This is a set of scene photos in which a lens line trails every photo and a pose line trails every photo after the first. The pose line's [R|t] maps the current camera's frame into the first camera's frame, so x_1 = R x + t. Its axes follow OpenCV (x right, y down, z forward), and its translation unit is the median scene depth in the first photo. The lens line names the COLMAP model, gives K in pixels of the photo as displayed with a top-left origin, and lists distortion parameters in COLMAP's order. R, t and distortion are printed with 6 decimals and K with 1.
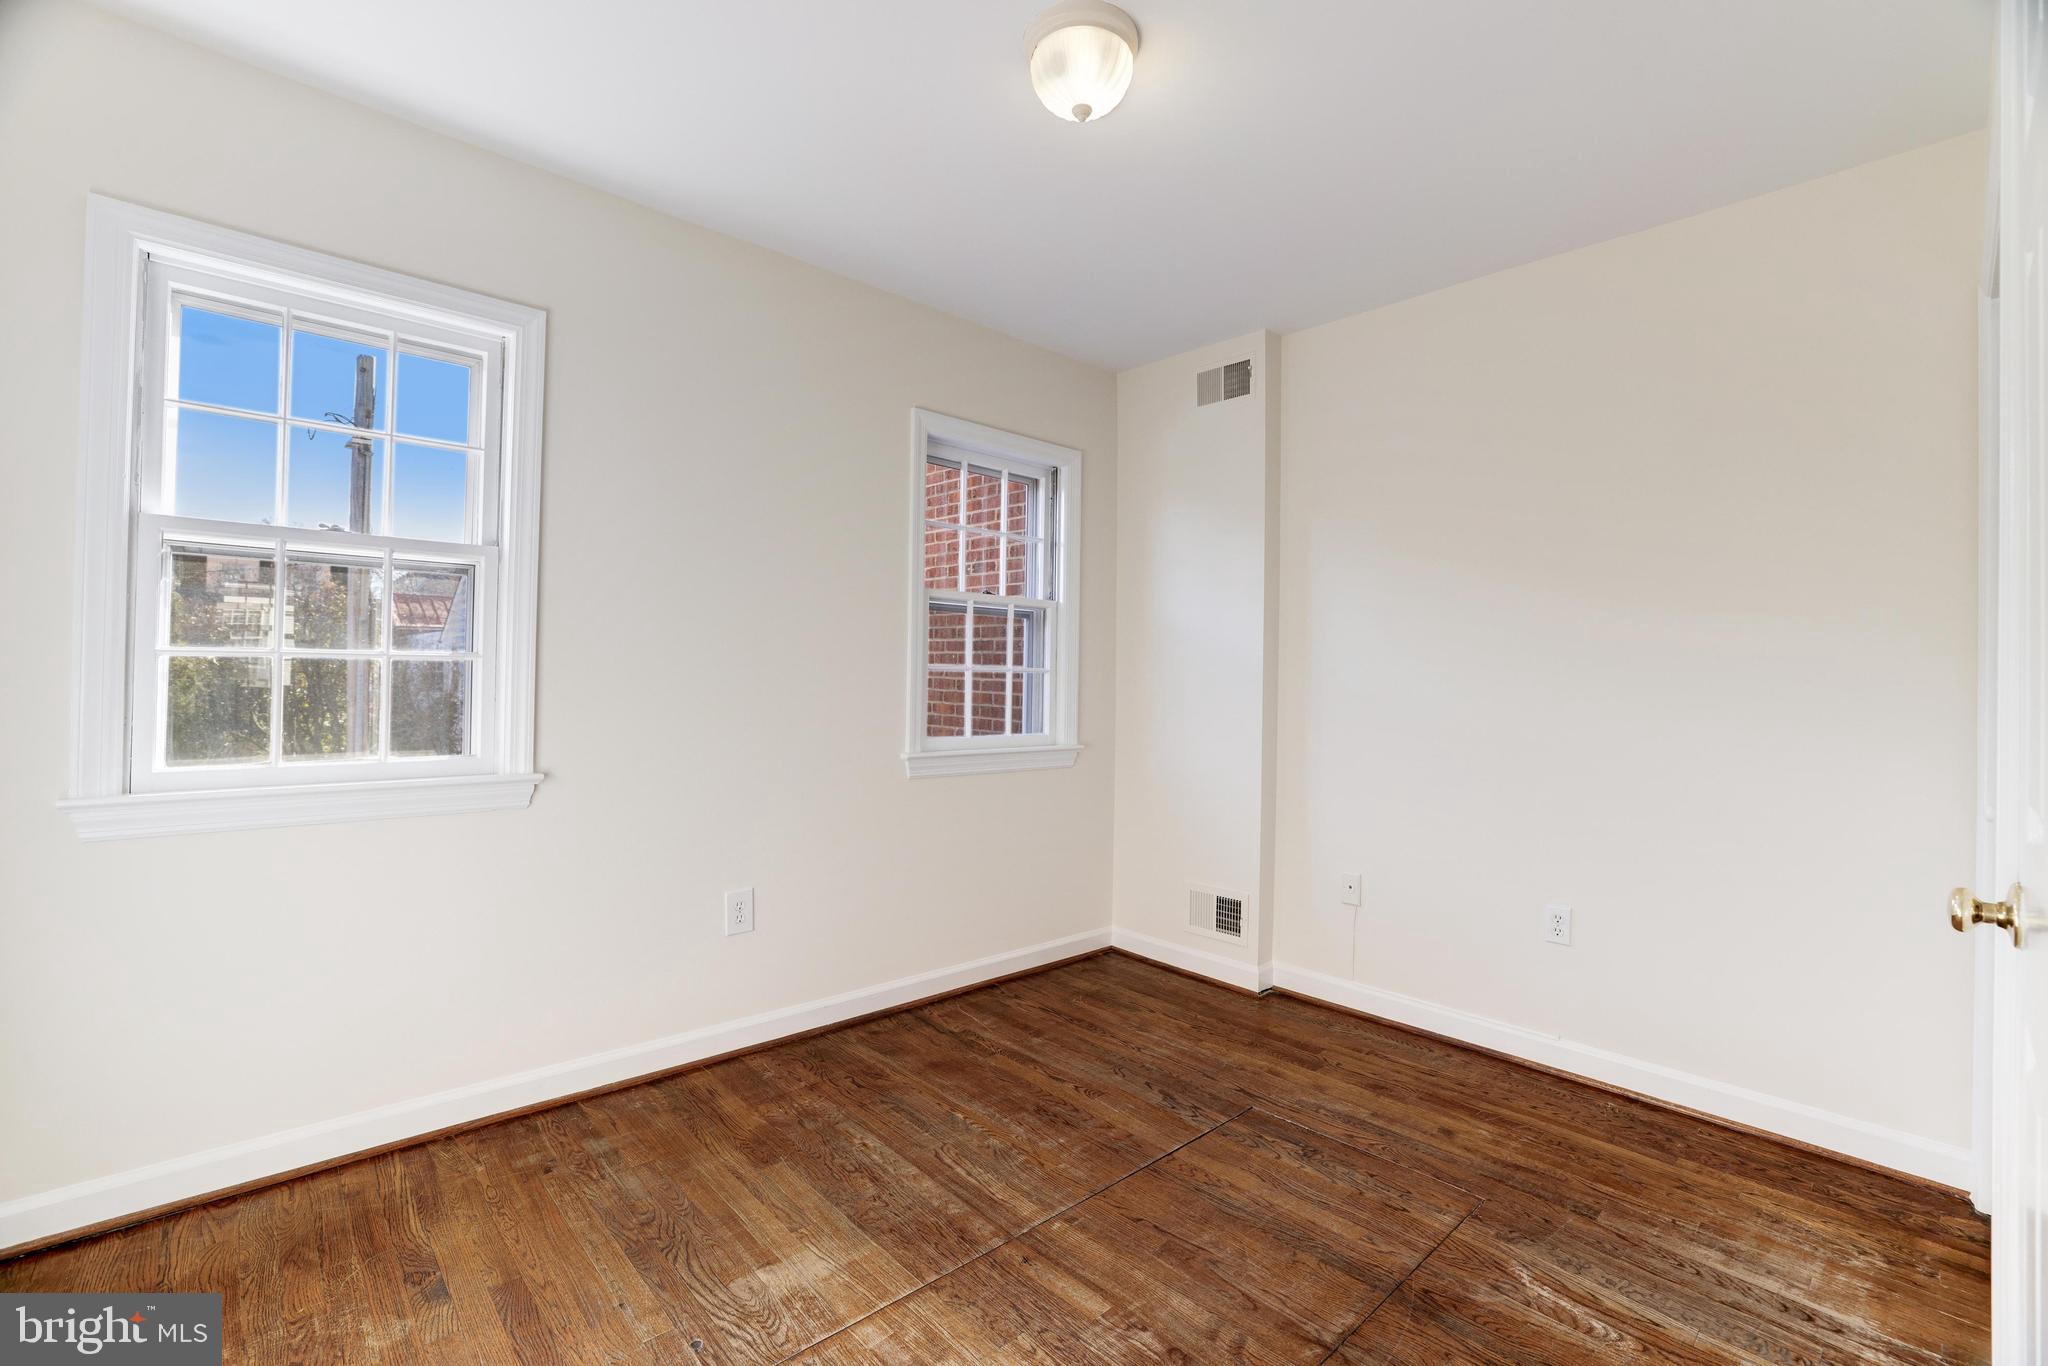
lens RADIAL K [[877.6, 0, 1024.0], [0, 877.6, 683.0], [0, 0, 1]] dist [-0.061615, 0.017555]
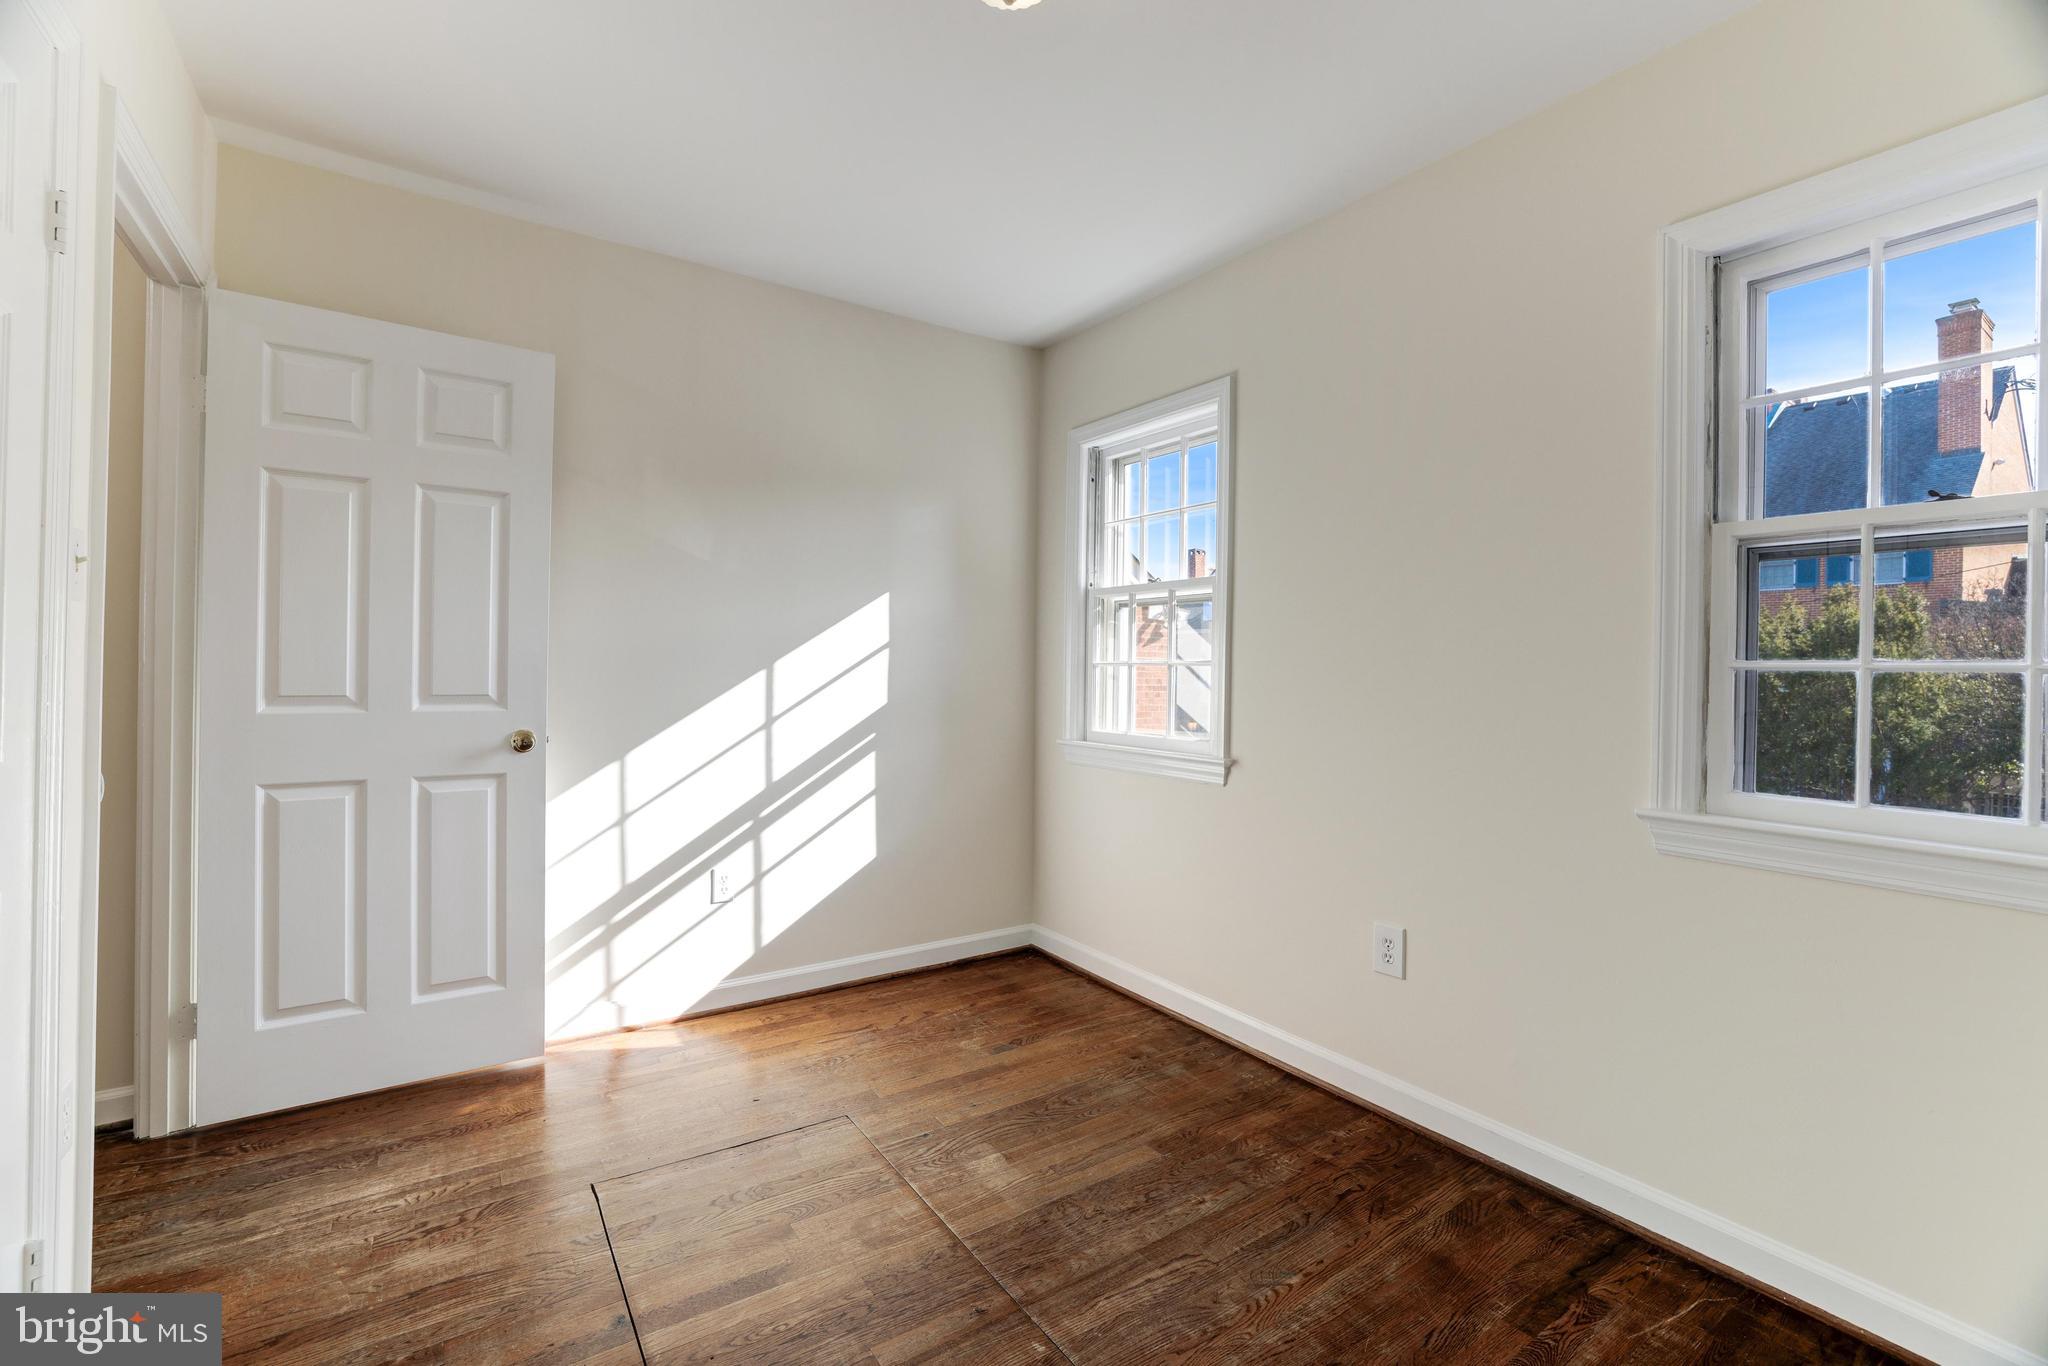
lens RADIAL K [[890.7, 0, 1027.4], [0, 890.7, 668.8], [0, 0, 1]] dist [-0.046576, 0.017243]
pose [[-0.147585, -0.017039, -0.988903, 0.716727], [-0.020349, 0.999692, -0.014188, 0.002304], [0.988840, 0.018030, -0.147886, 0.911329]]
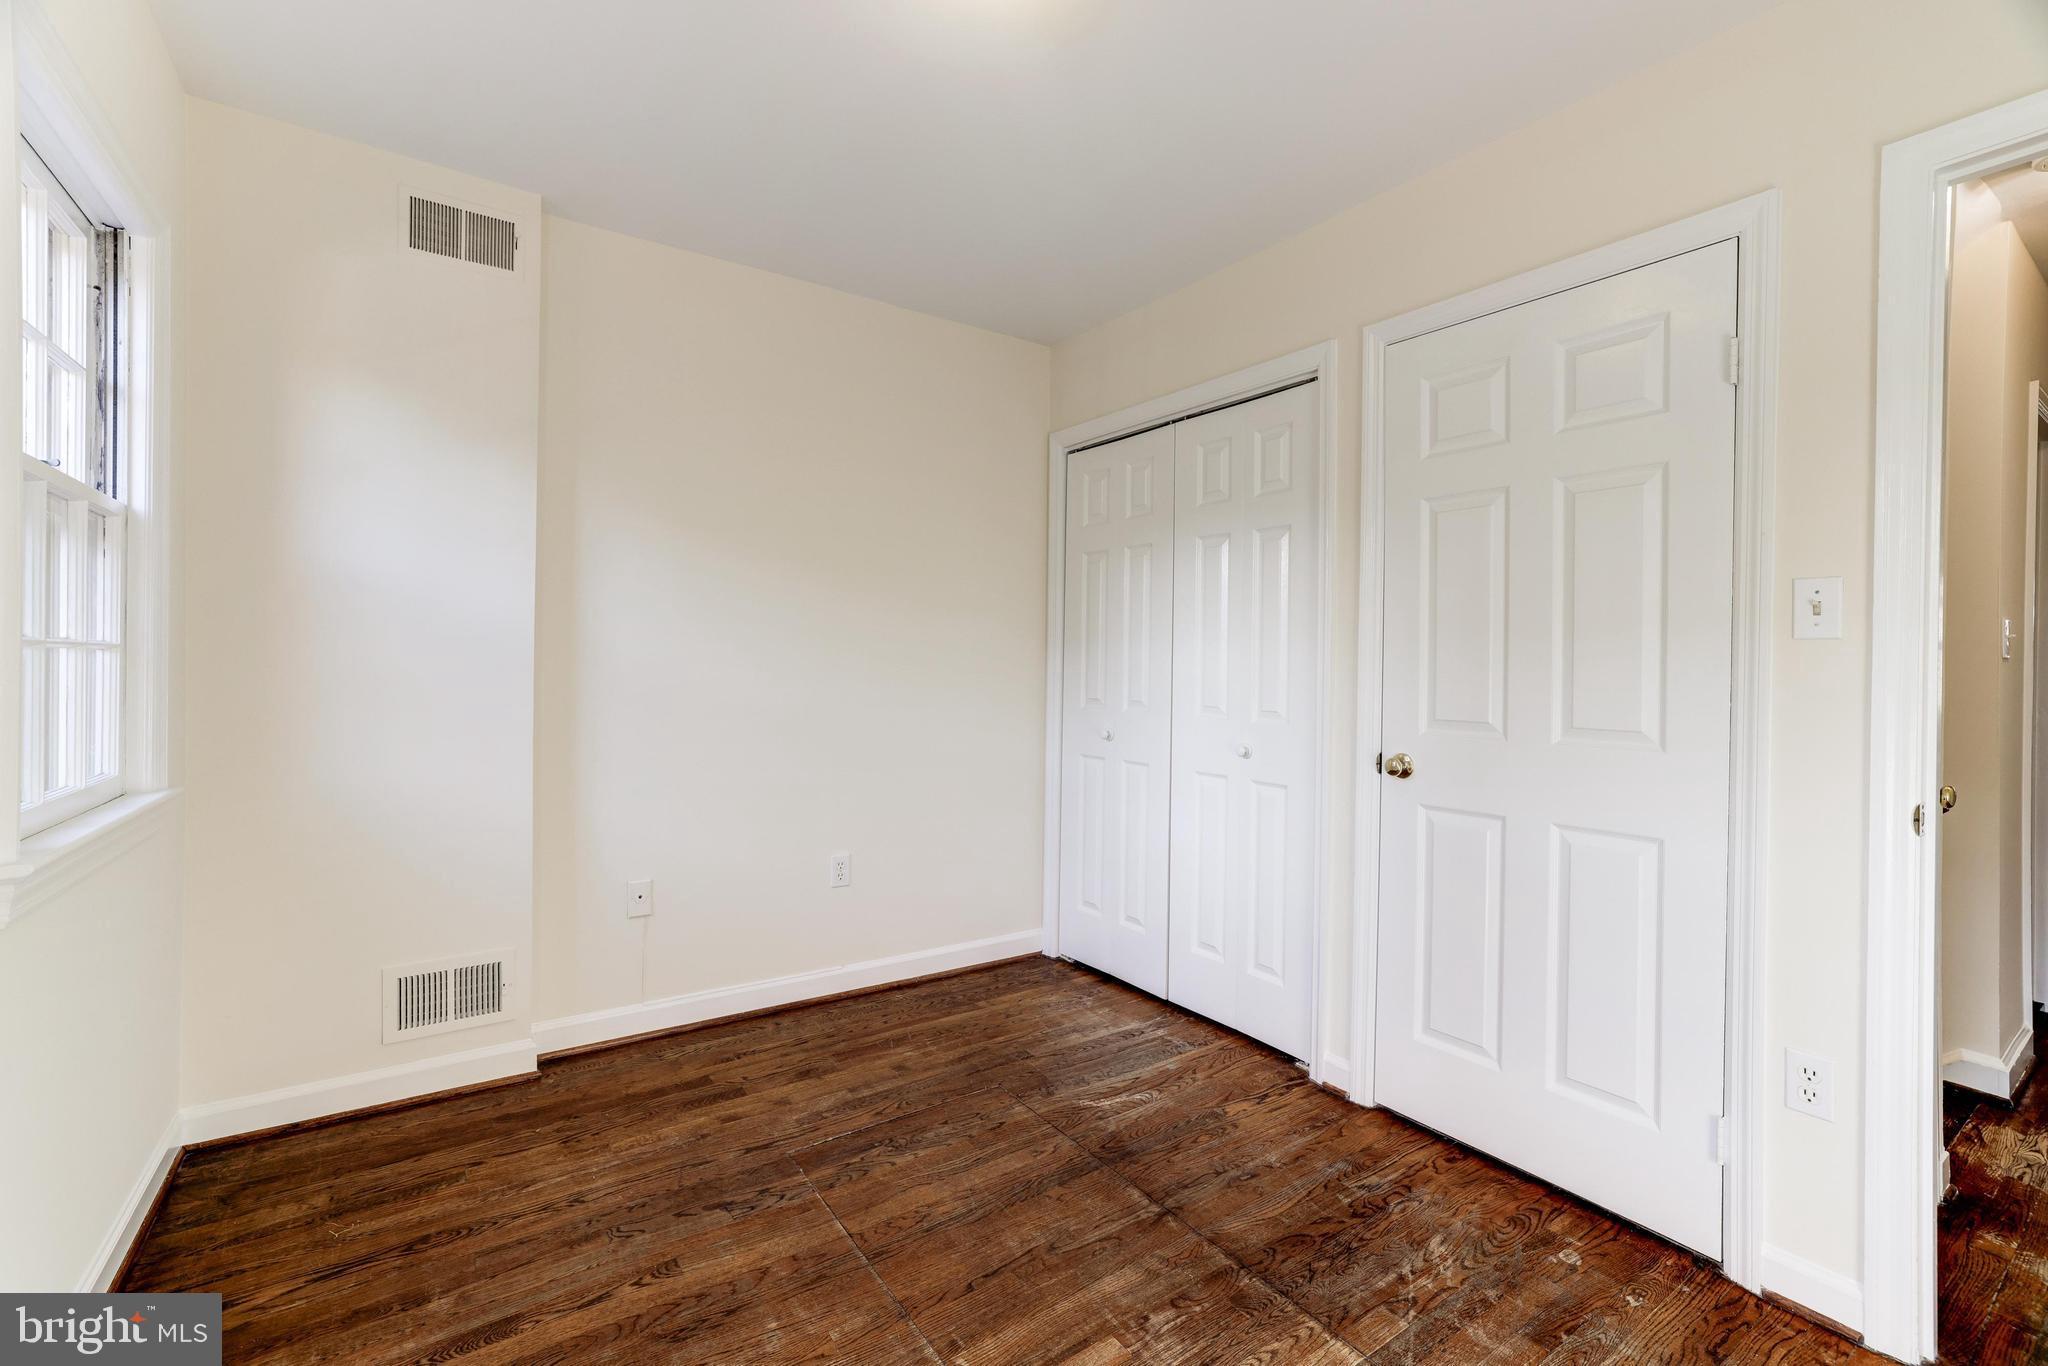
lens RADIAL K [[871.6, 0, 1021.9], [0, 871.6, 671.1], [0, 0, 1]] dist [-0.044370, 0.017541]
pose [[0.143729, -0.021377, 0.989386, -0.588161], [-0.000485, 0.999765, 0.021672, -0.014112], [-0.989617, -0.003594, 0.143685, 0.691005]]
